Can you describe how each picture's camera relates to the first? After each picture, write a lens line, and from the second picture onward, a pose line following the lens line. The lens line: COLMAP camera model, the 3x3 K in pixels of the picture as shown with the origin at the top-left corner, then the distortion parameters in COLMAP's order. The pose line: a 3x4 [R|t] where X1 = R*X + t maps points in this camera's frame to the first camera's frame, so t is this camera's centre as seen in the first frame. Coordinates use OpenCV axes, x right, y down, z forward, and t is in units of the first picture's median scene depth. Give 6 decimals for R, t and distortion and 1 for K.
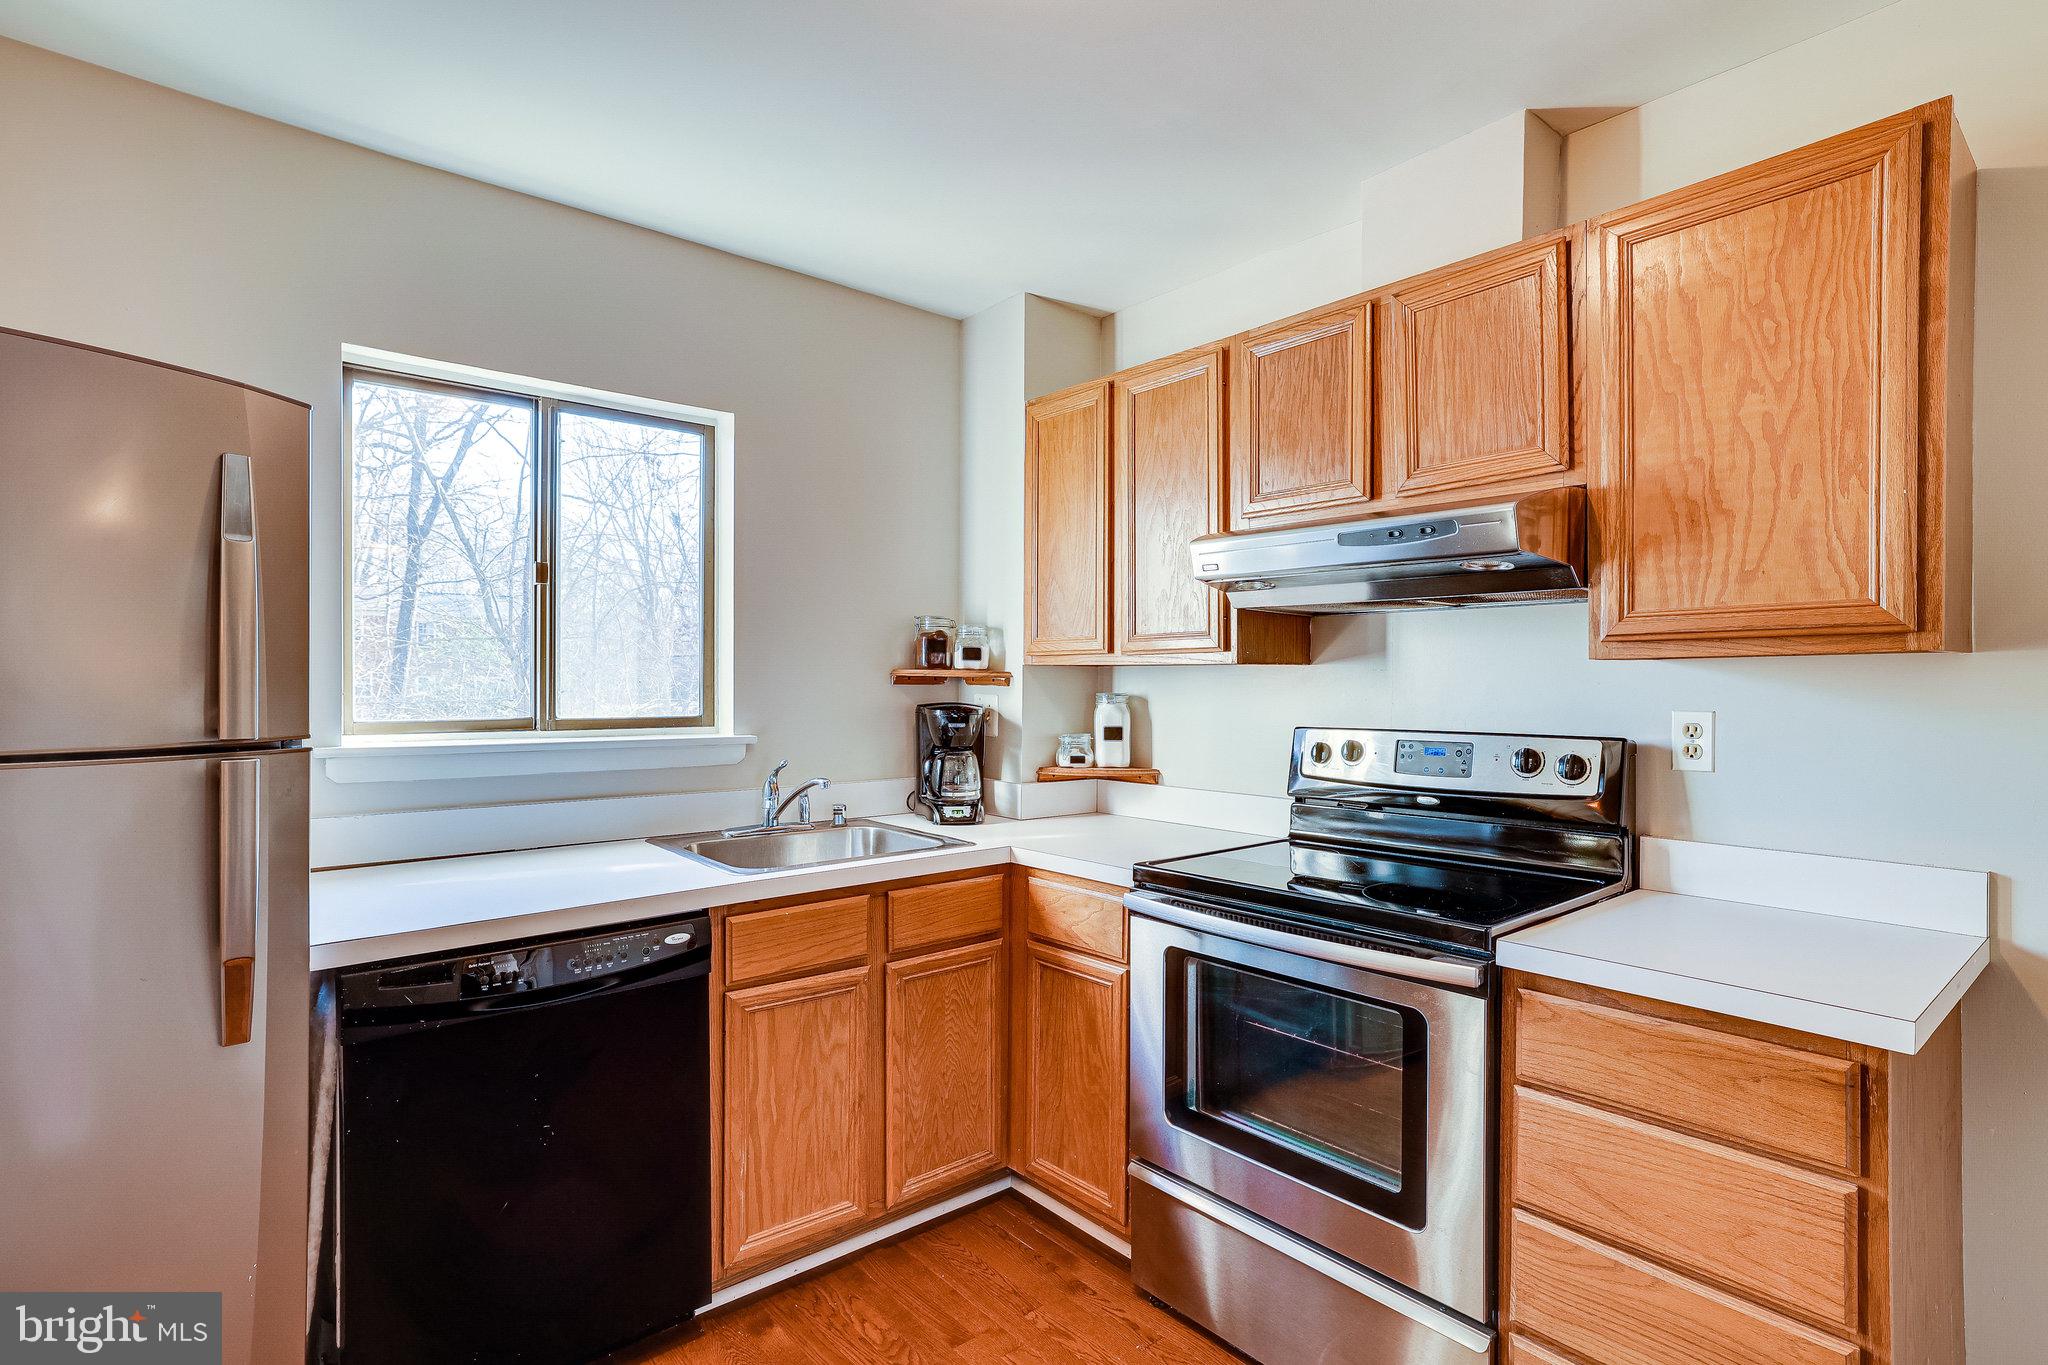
lens RADIAL K [[1021.5, 0, 1029.3], [0, 1021.5, 693.6], [0, 0, 1]] dist [-0.010717, 0.010278]
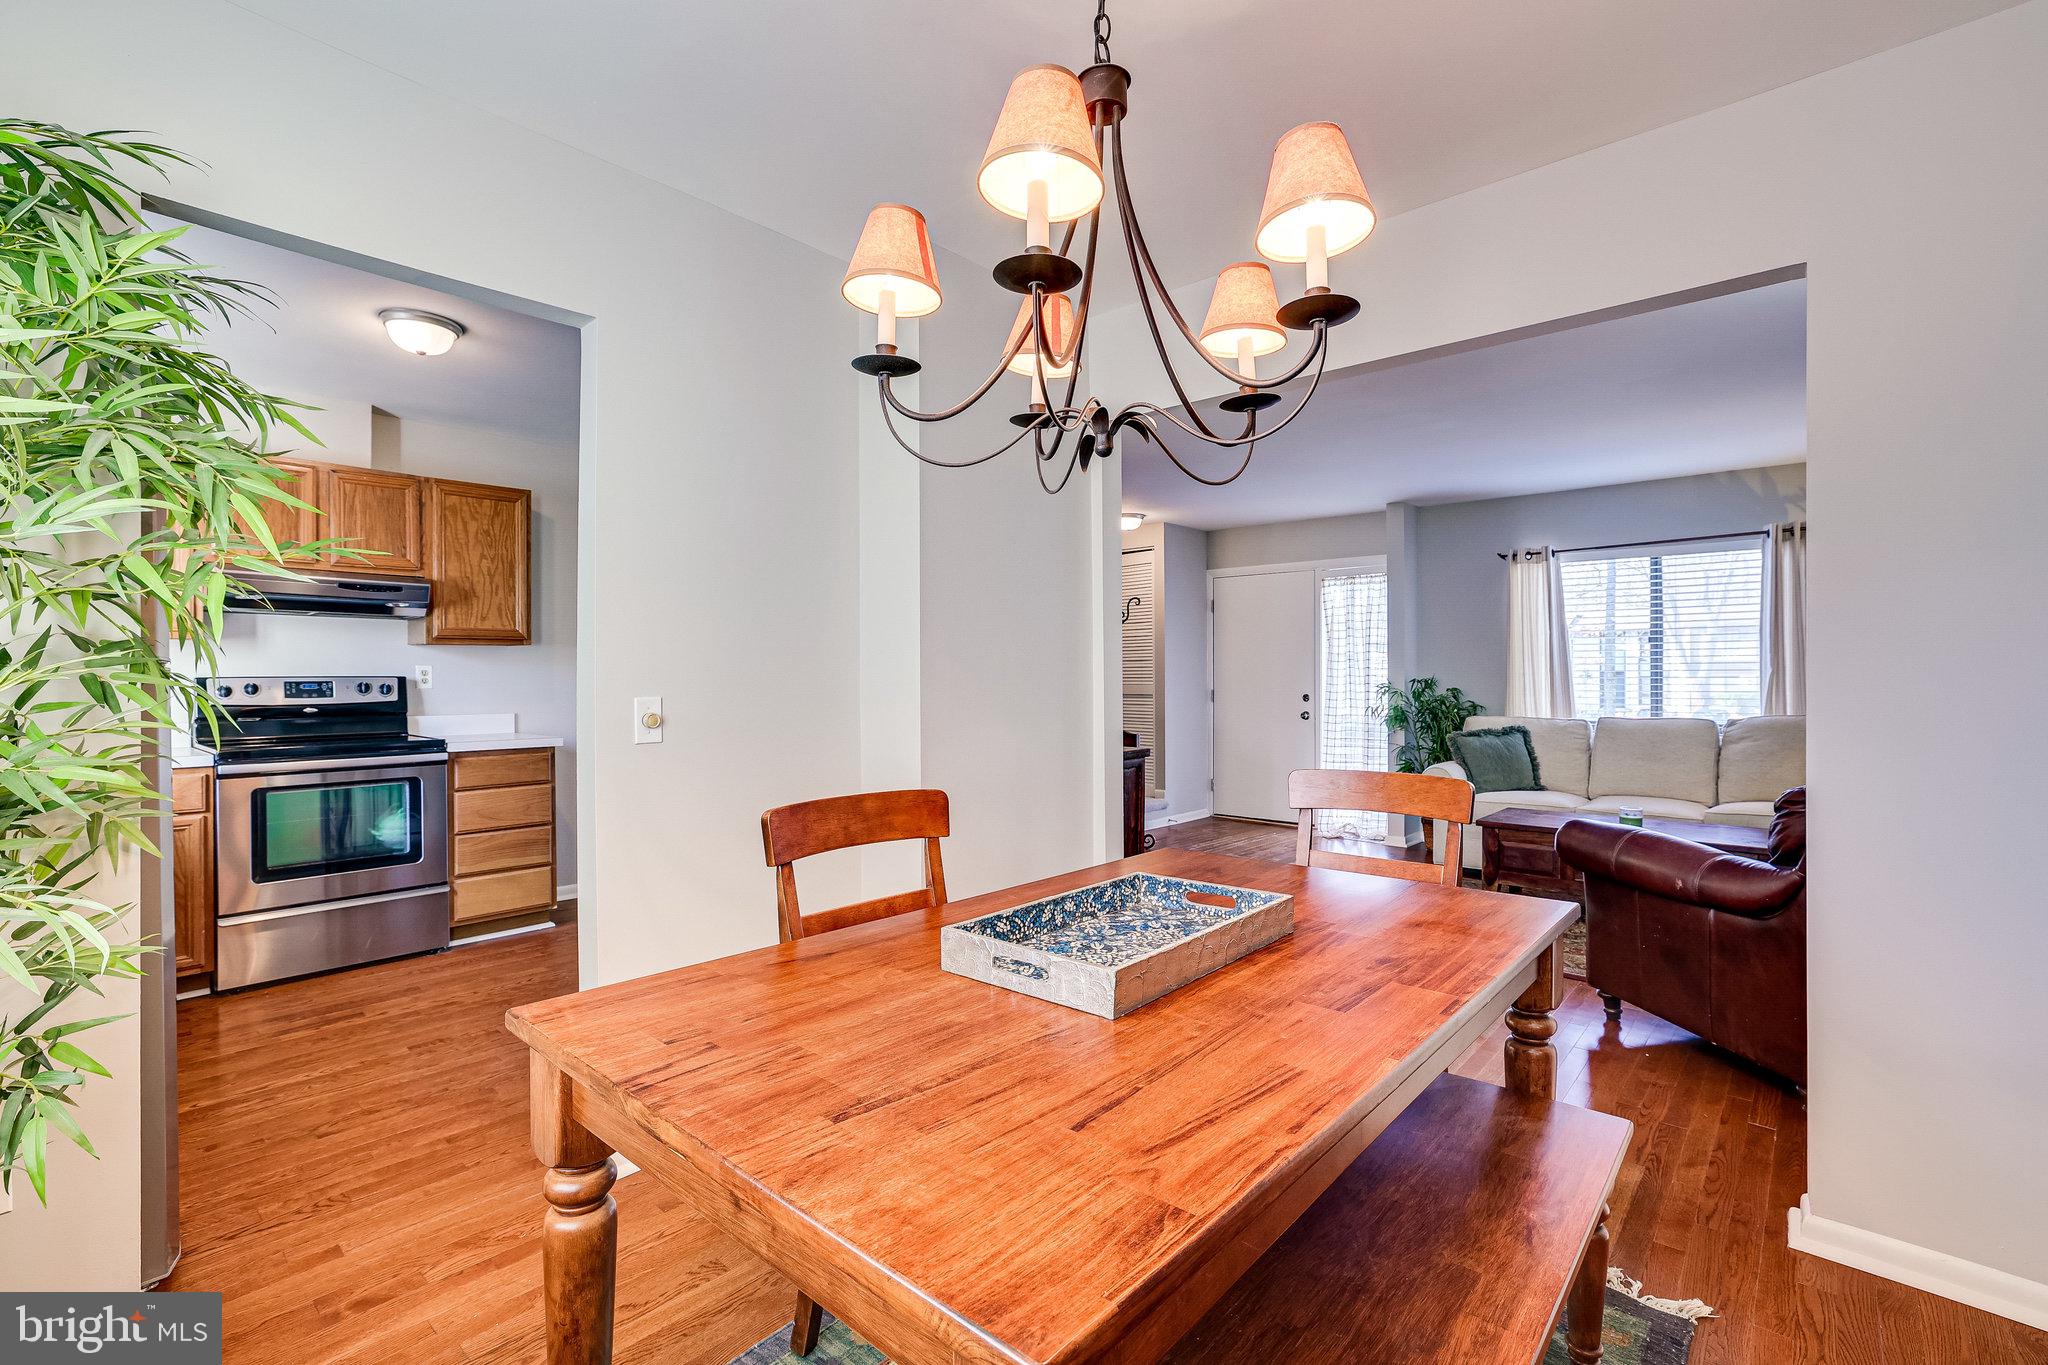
lens RADIAL K [[917.2, 0, 1021.3], [0, 917.2, 678.3], [0, 0, 1]] dist [-0.034951, 0.016014]
pose [[-0.135825, -0.002423, 0.990730, -1.462503], [0.012377, 0.999915, 0.004142, 0.047065], [-0.990655, 0.012825, -0.135784, -0.147249]]
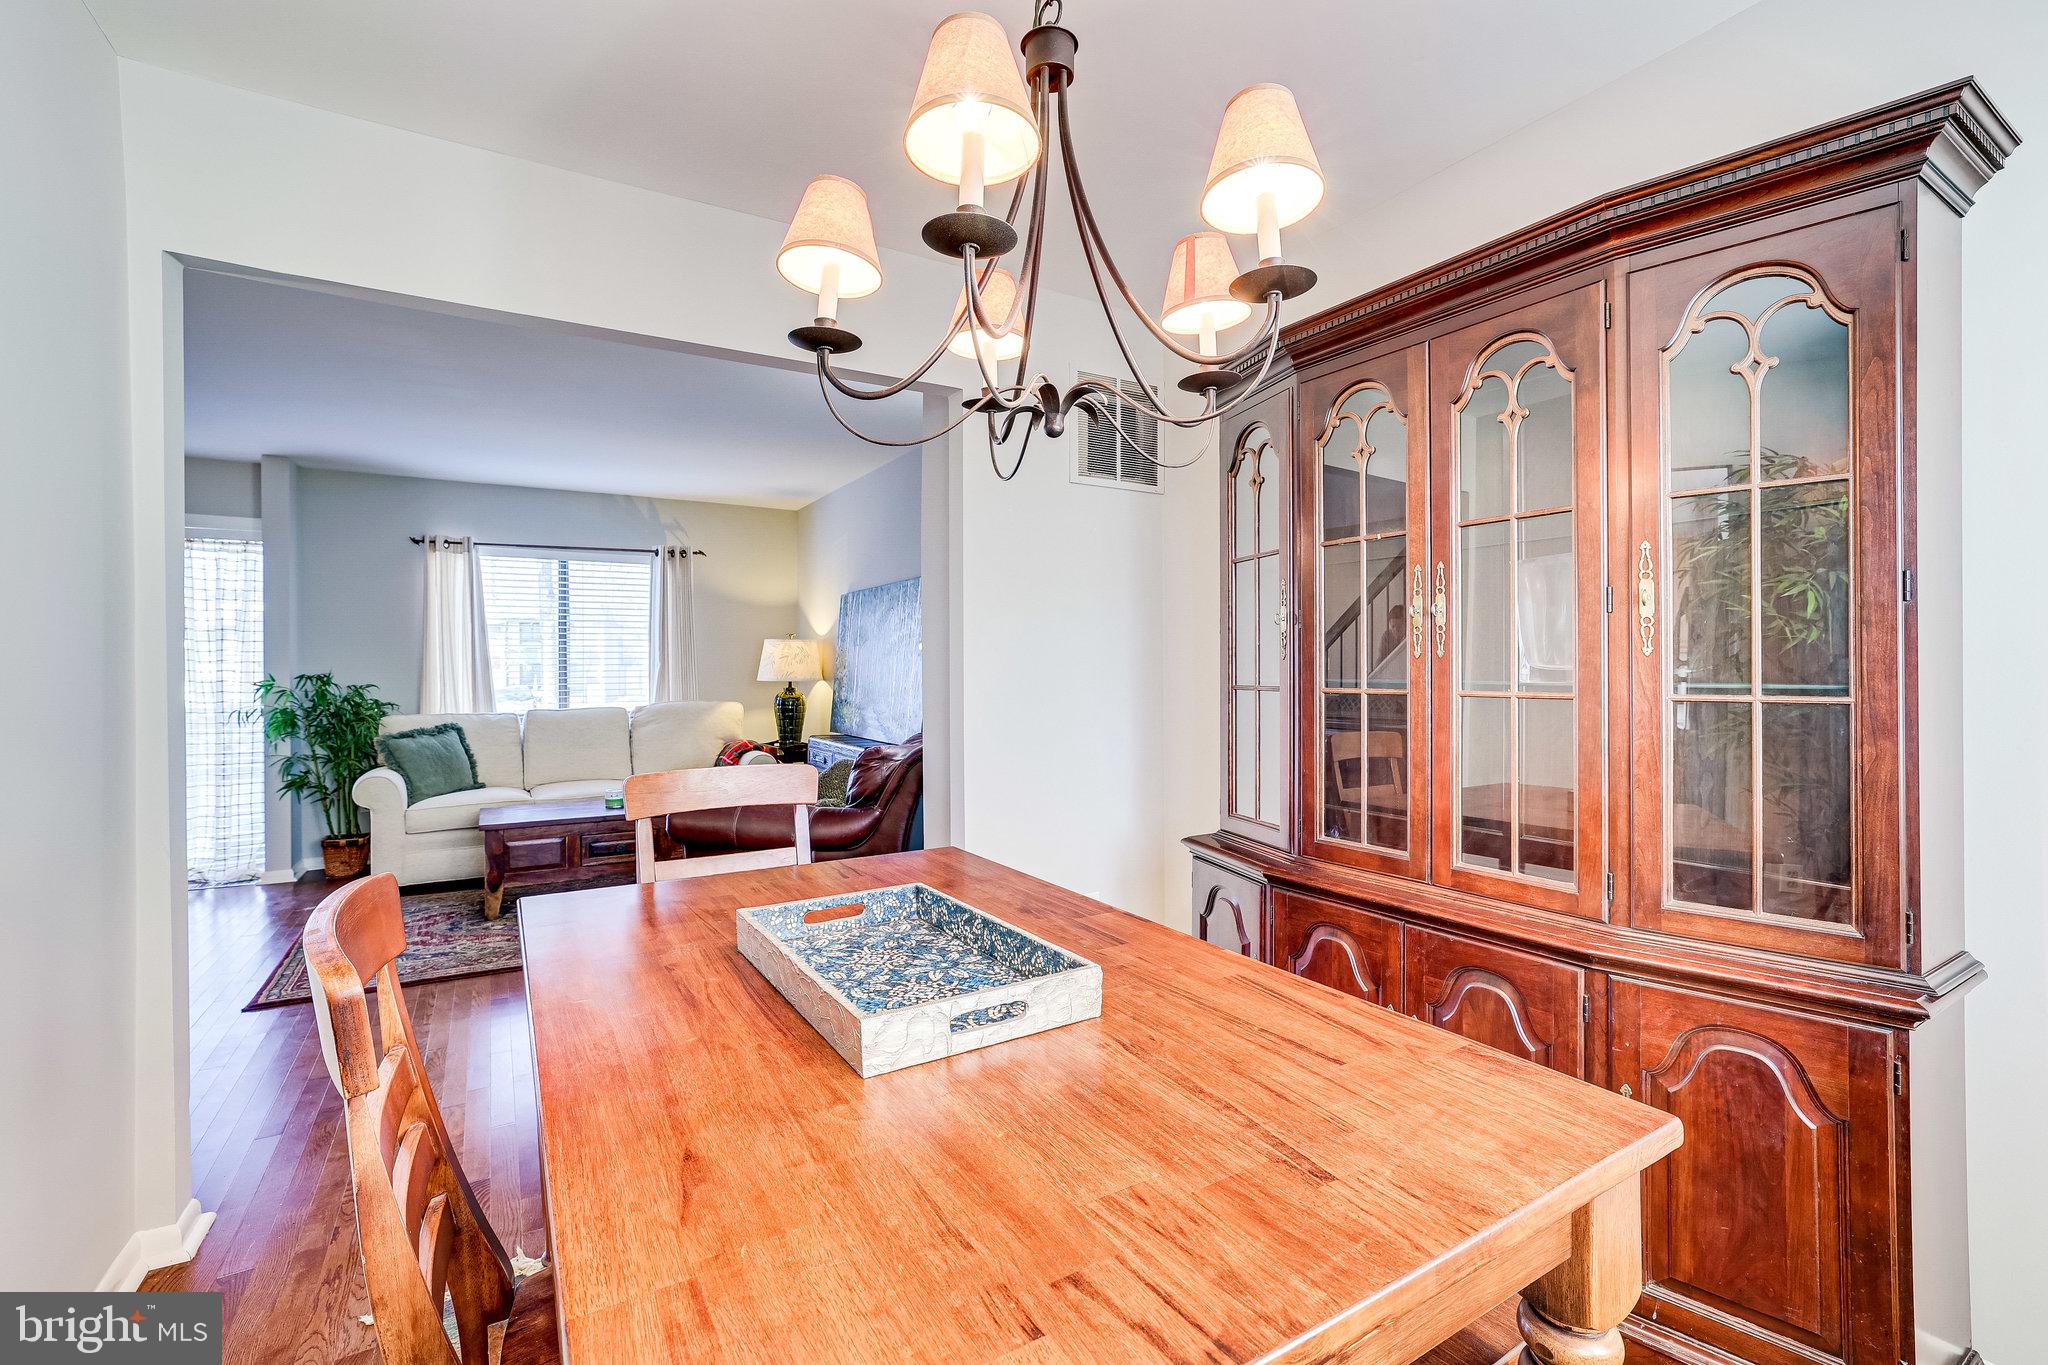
lens RADIAL K [[900.0, 0, 1031.7], [0, 900.0, 669.6], [0, 0, 1]] dist [-0.026258, 0.010694]
pose [[-0.988430, 0.003659, 0.151633, -1.033631], [0.005801, 0.999890, 0.013685, 0.043507], [-0.151567, 0.014406, -0.988342, 0.200627]]
